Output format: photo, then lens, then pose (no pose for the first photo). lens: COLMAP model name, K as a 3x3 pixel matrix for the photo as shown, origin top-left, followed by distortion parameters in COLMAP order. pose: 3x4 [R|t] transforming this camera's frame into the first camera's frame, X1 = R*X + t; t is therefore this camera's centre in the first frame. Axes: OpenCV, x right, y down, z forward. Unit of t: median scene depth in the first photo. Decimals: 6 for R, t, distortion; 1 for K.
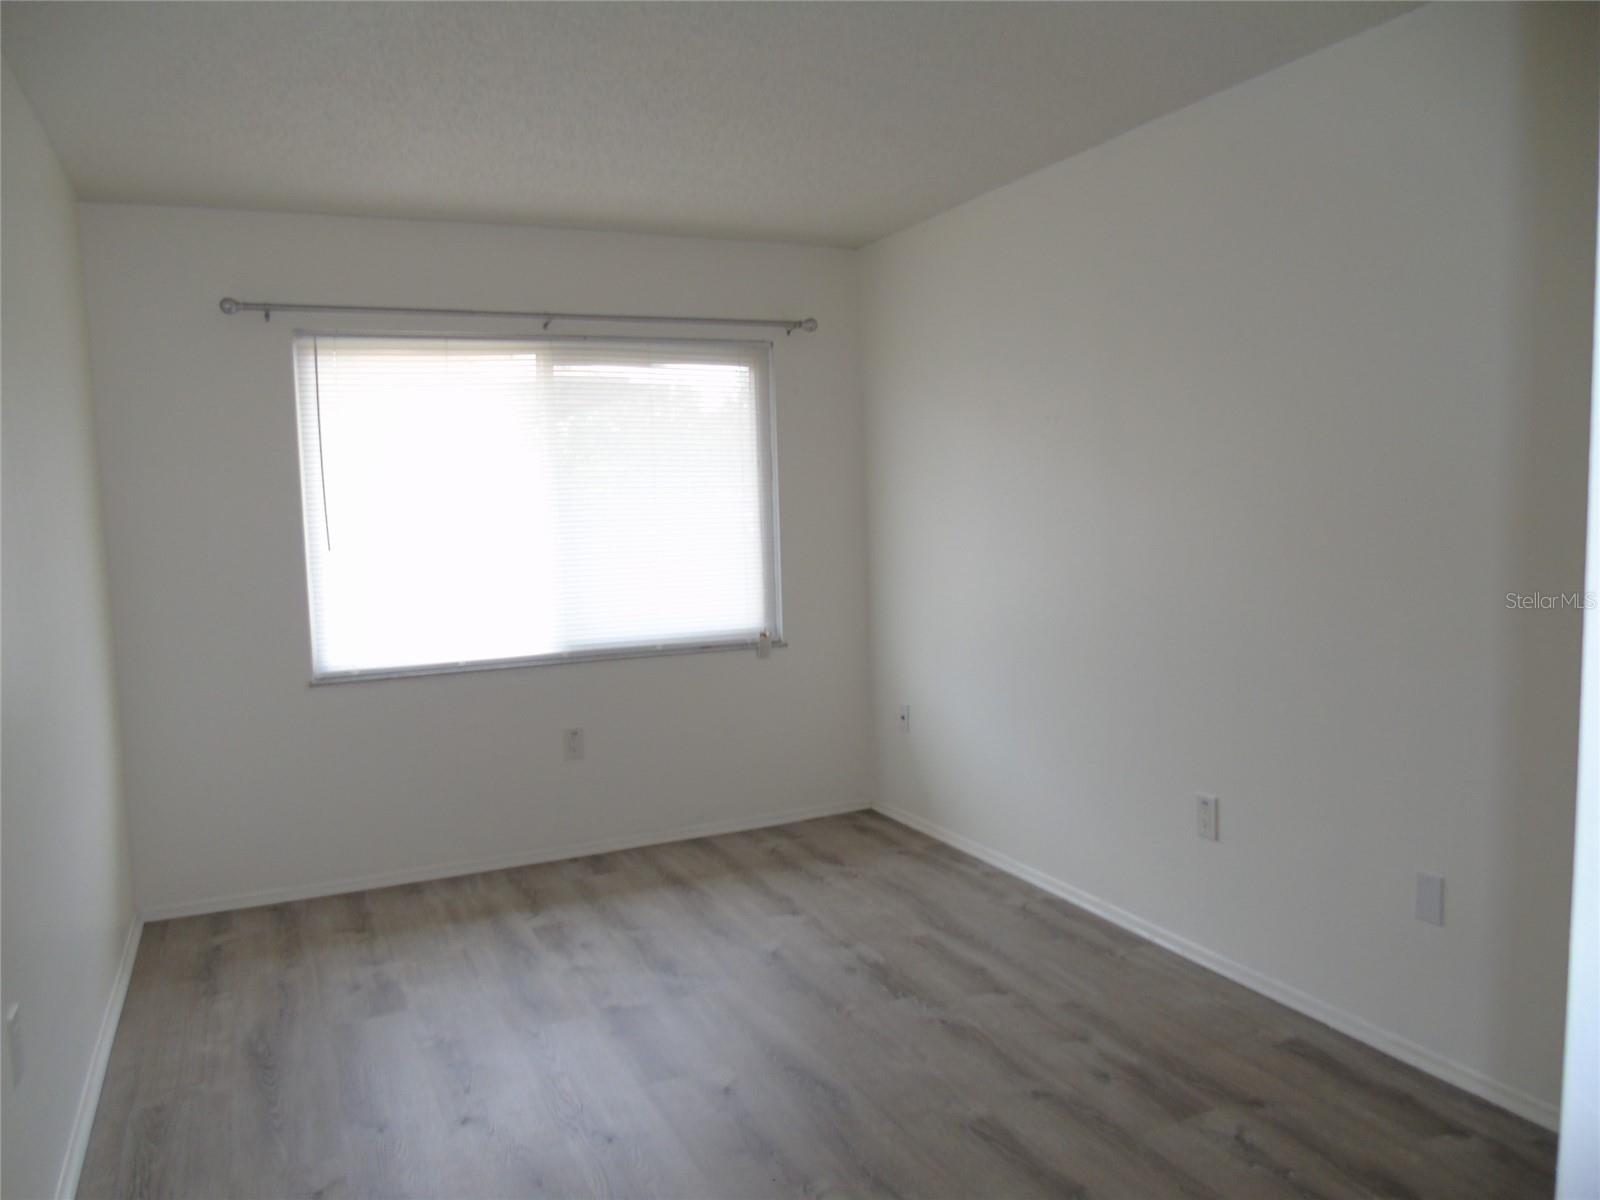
lens RADIAL K [[1188.6, 0, 795.0], [0, 1188.6, 599.7], [0, 0, 1]] dist [-0.039871, 0.022793]
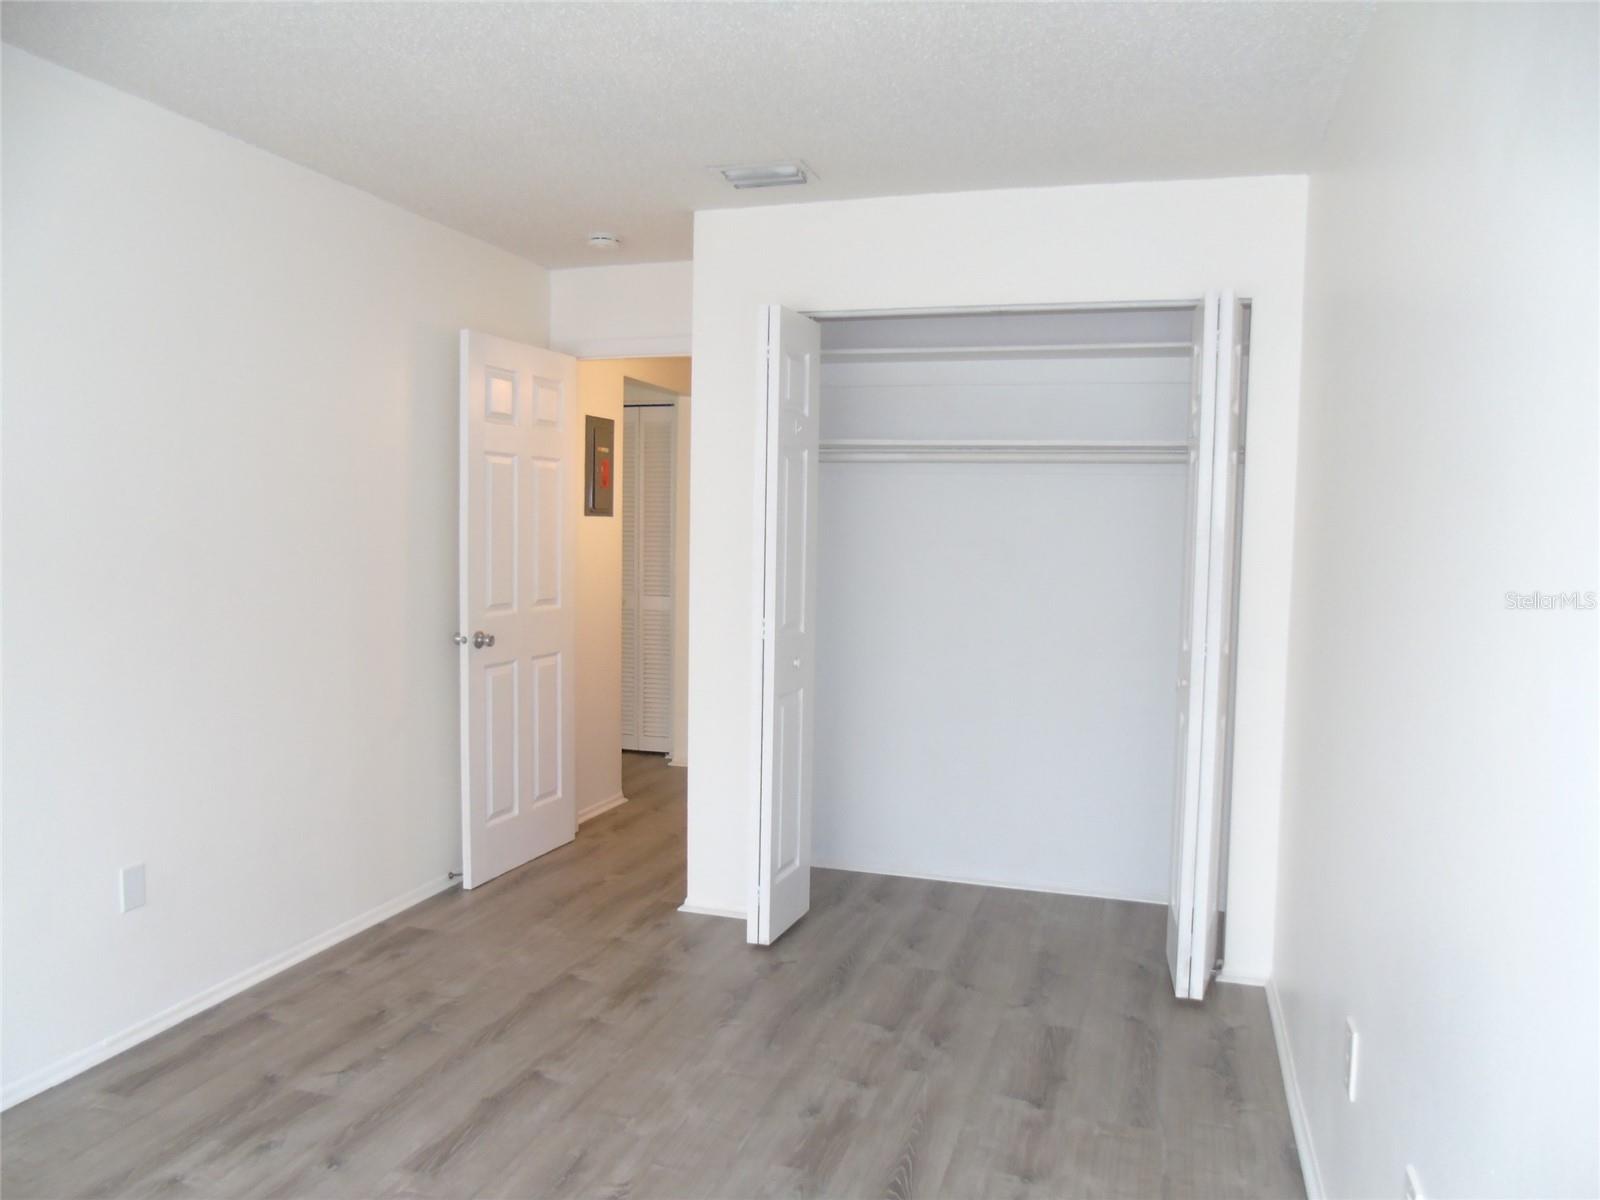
lens RADIAL K [[1188.6, 0, 795.5], [0, 1188.6, 589.1], [0, 0, 1]] dist [-0.039871, 0.022793]
pose [[-0.741784, -0.024349, 0.670196, -0.677982], [0.059780, 0.992962, 0.102241, -0.105893], [-0.667969, 0.115905, -0.735108, 1.386108]]
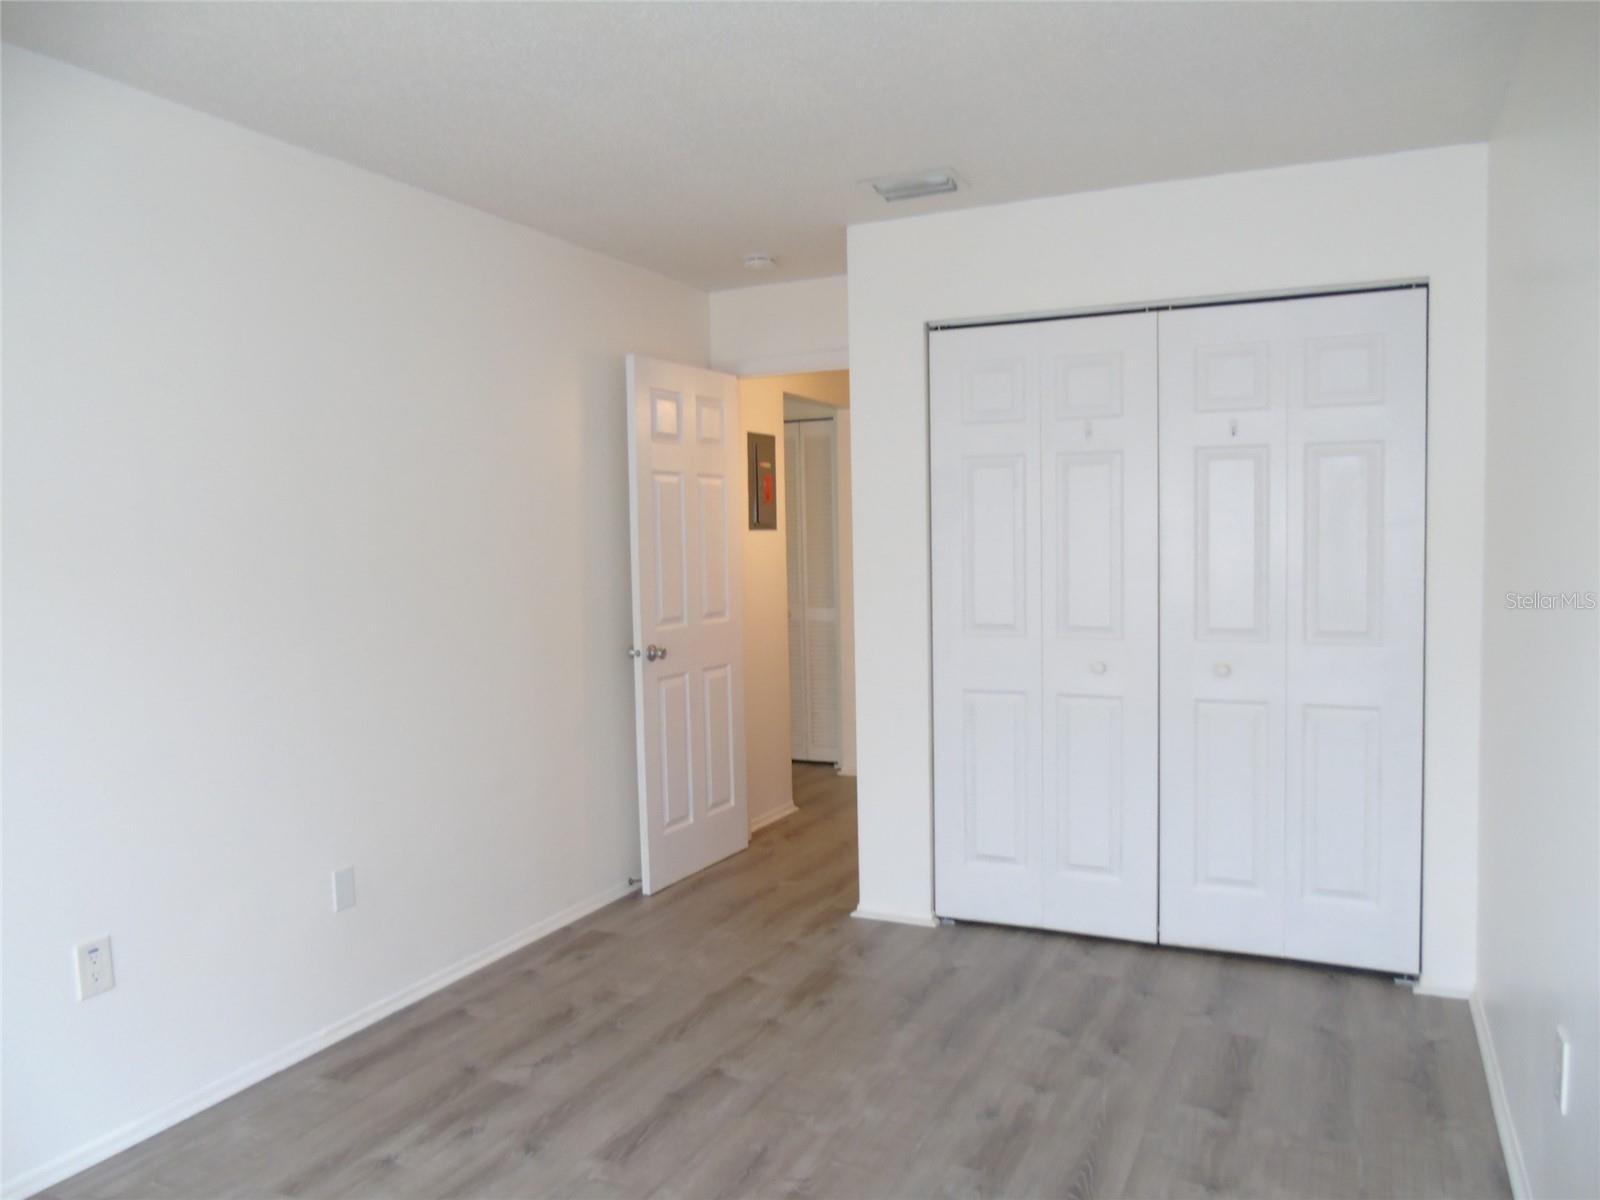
lens RADIAL K [[1188.6, 0, 793.3], [0, 1188.6, 593.0], [0, 0, 1]] dist [-0.039871, 0.022793]
pose [[-0.641584, 0.000144, 0.767053, -0.689390], [0.100738, 0.991354, 0.084074, -0.102542], [-0.760409, 0.131212, -0.636052, 1.397072]]
